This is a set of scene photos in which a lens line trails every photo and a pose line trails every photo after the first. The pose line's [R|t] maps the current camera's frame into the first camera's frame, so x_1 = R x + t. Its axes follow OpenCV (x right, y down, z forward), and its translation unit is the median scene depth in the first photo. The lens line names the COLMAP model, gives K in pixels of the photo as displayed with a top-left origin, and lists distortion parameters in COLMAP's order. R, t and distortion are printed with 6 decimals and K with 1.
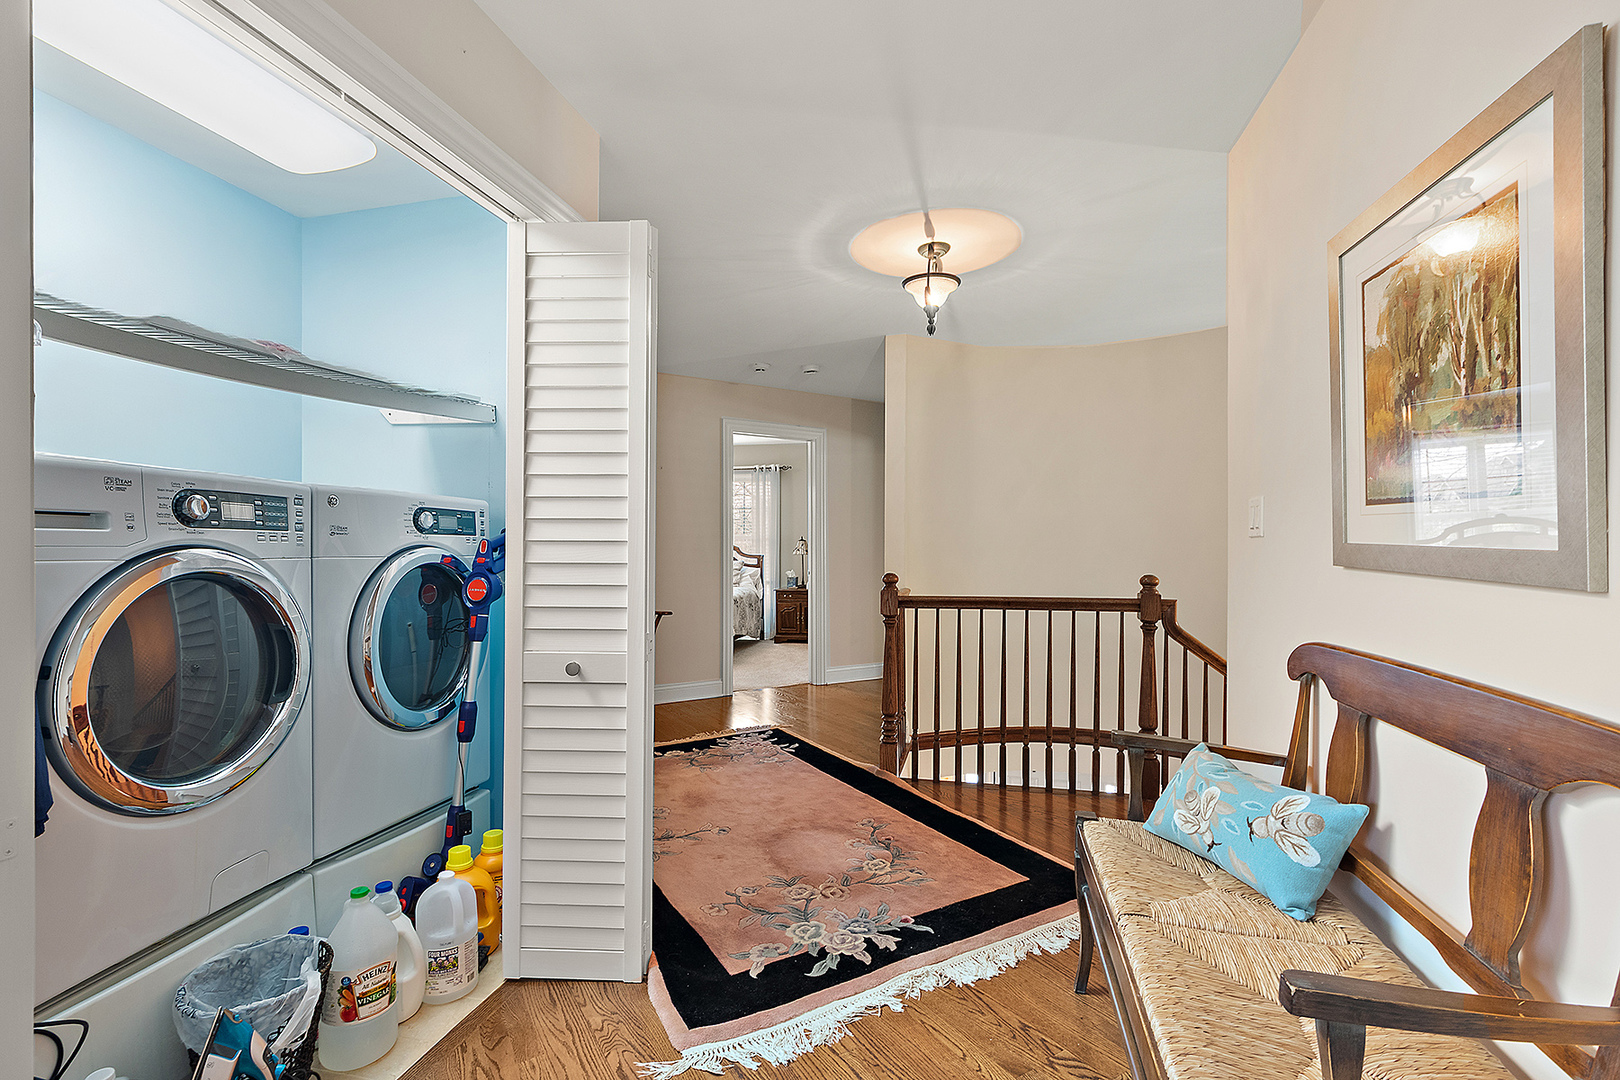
lens RADIAL K [[726.7, 0, 808.0], [0, 726.7, 539.1], [0, 0, 1]] dist [-0.009781, 0.001347]
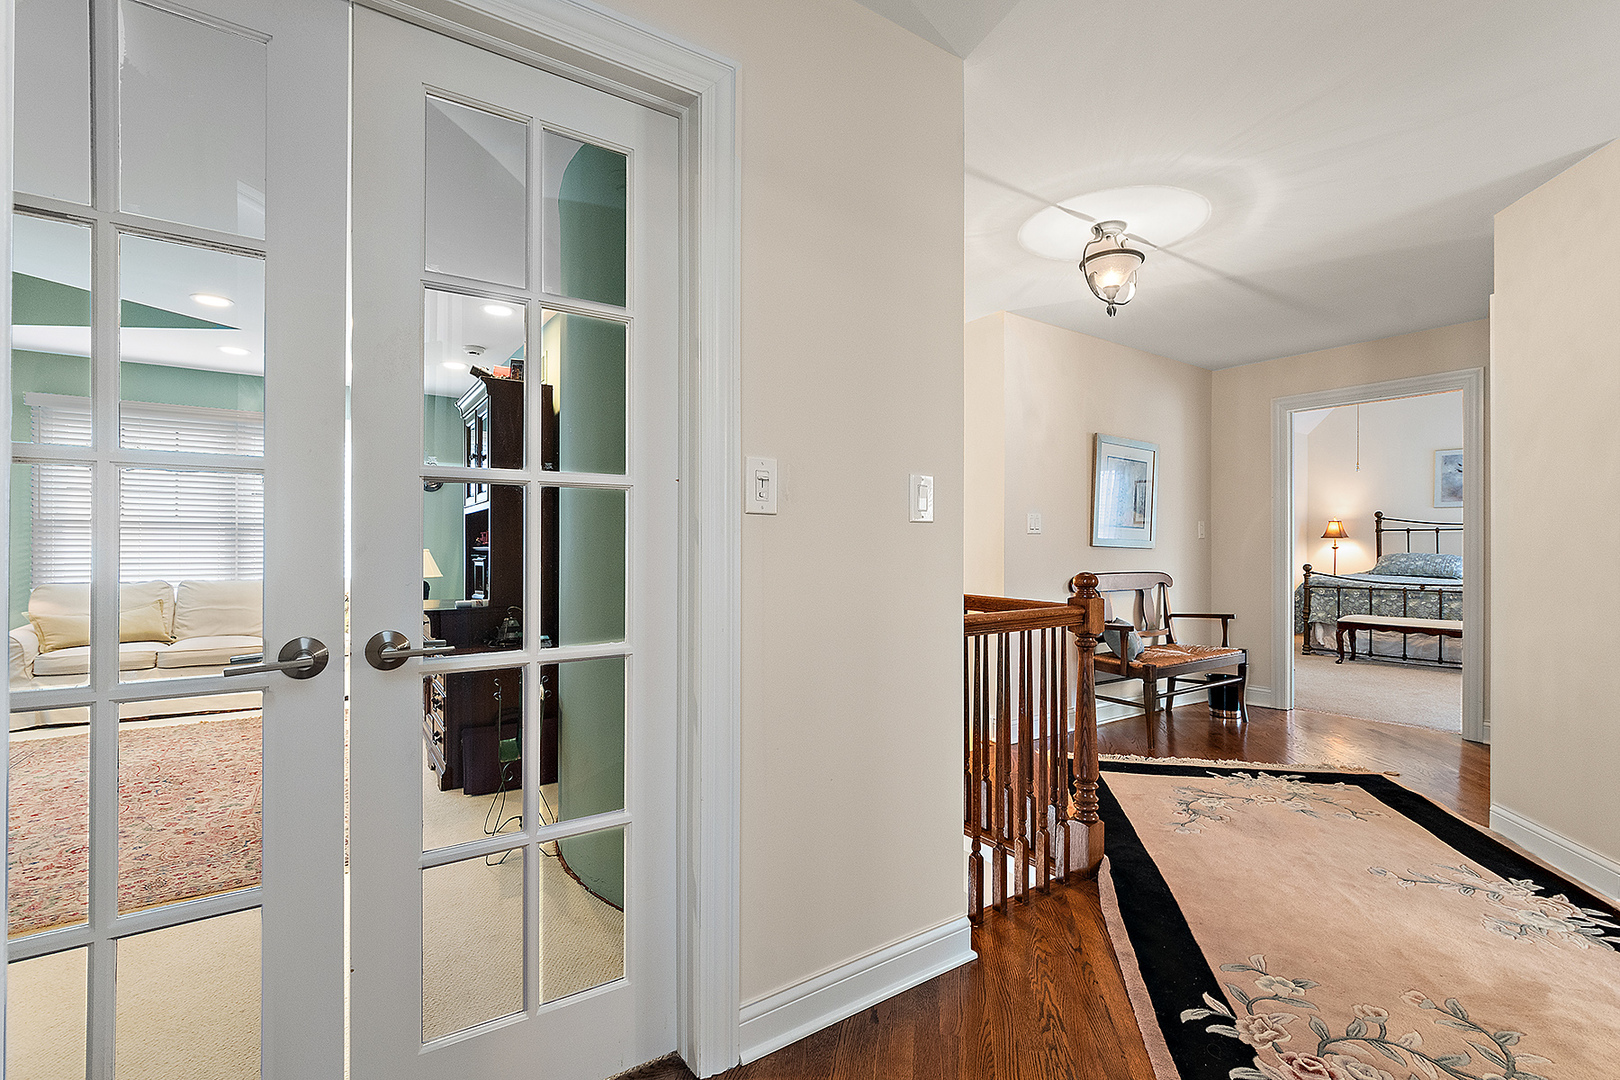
lens RADIAL K [[726.7, 0, 808.6], [0, 726.7, 542.8], [0, 0, 1]] dist [-0.009781, 0.001347]
pose [[-0.745891, -0.005356, 0.666046, -0.252969], [-0.006850, 0.999976, 0.000370, 0.031076], [-0.666033, -0.004286, -0.745910, 2.916651]]
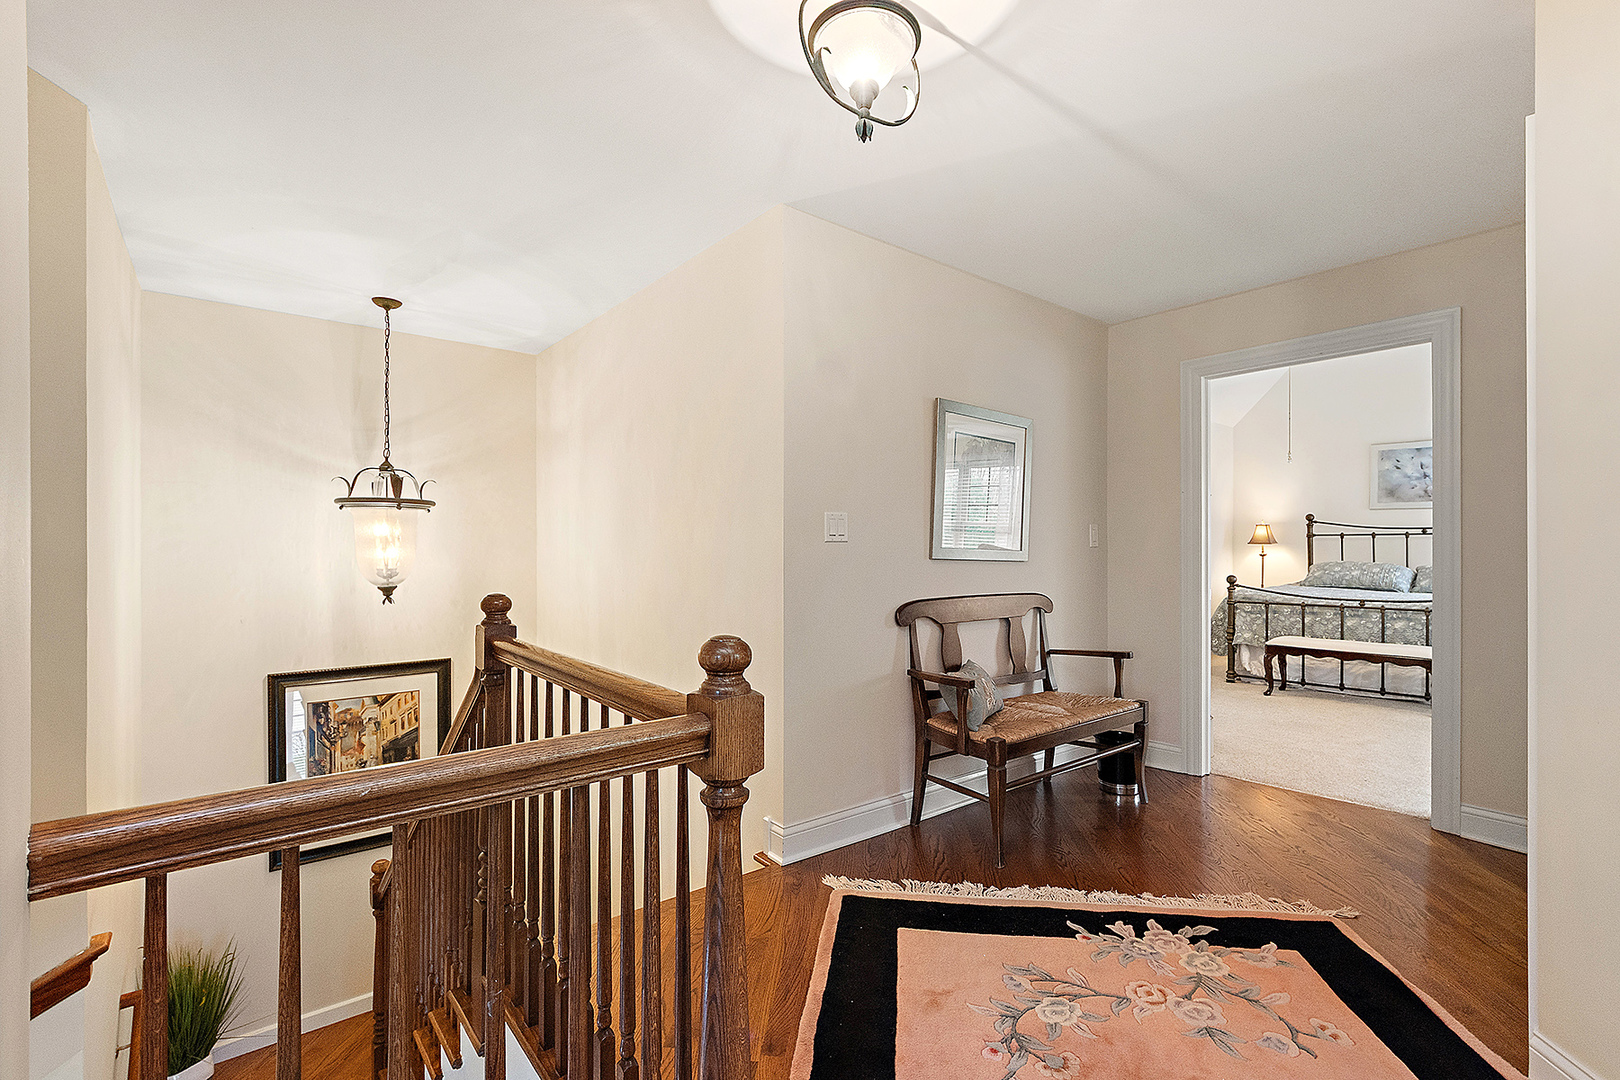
lens RADIAL K [[726.7, 0, 813.2], [0, 726.7, 543.6], [0, 0, 1]] dist [-0.009781, 0.001347]
pose [[-0.792838, -0.003286, 0.609424, -0.172639], [-0.006750, 0.999971, -0.003389, 0.011060], [-0.609395, -0.006800, -0.792838, 2.107974]]
